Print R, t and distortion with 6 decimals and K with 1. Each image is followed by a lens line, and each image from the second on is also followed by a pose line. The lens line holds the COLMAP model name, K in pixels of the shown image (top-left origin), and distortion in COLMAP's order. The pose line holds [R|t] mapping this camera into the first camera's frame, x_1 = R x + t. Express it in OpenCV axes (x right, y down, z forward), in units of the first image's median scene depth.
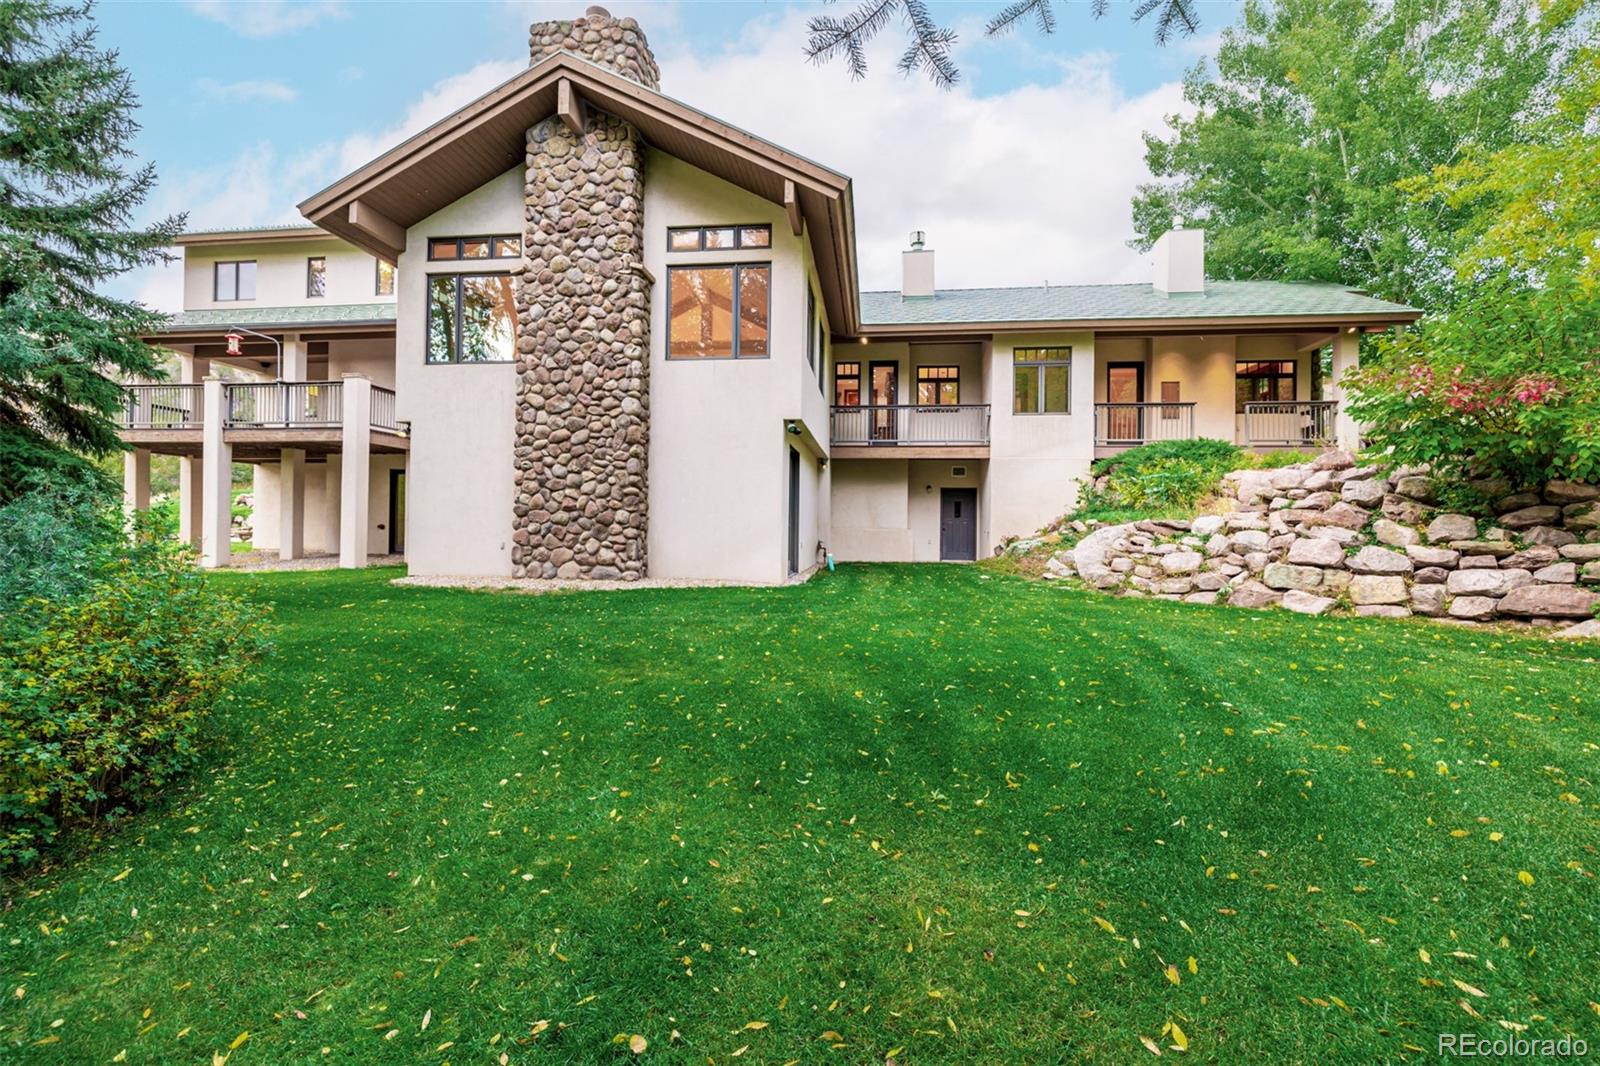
lens RADIAL K [[666.8, 0, 800.0], [0, 666.8, 533.0], [0, 0, 1]] dist [0.000274, 0.000073]
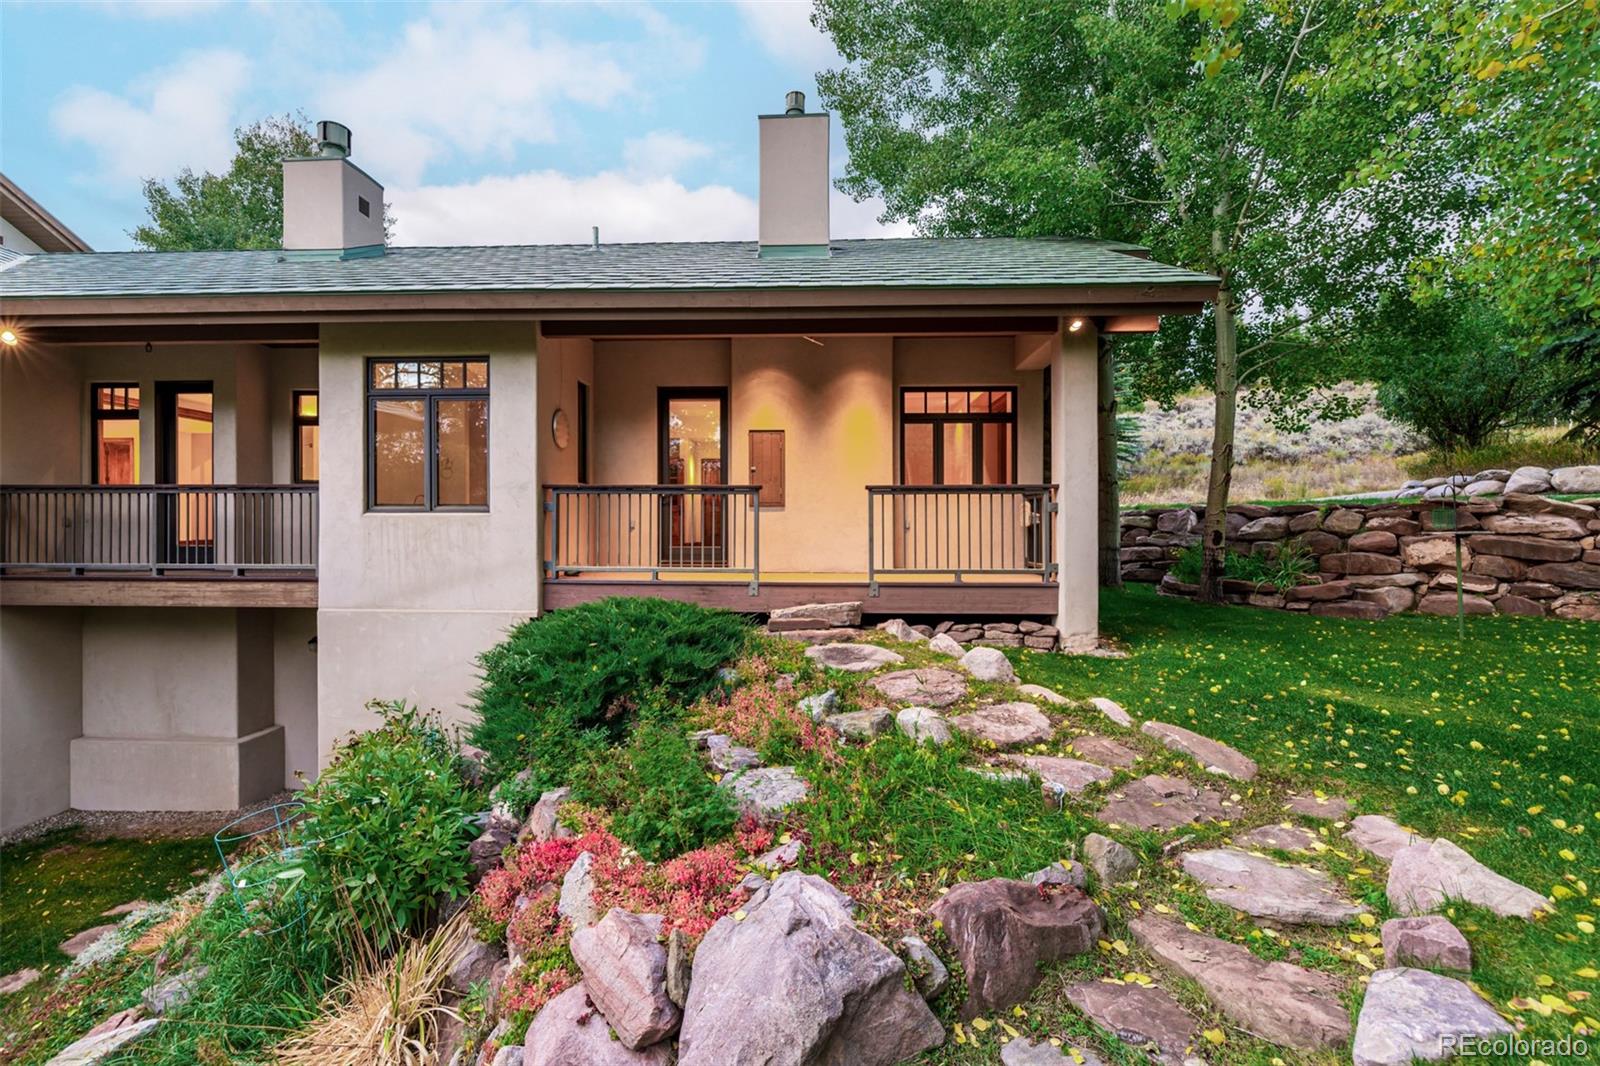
lens RADIAL K [[666.8, 0, 800.0], [0, 666.8, 533.0], [0, 0, 1]] dist [0.000274, 0.000073]
pose [[0.996334, -0.009174, 0.085052, 0.541125], [0.009539, 0.999947, -0.003888, -0.153380], [-0.085011, 0.004685, 0.996369, 0.527390]]
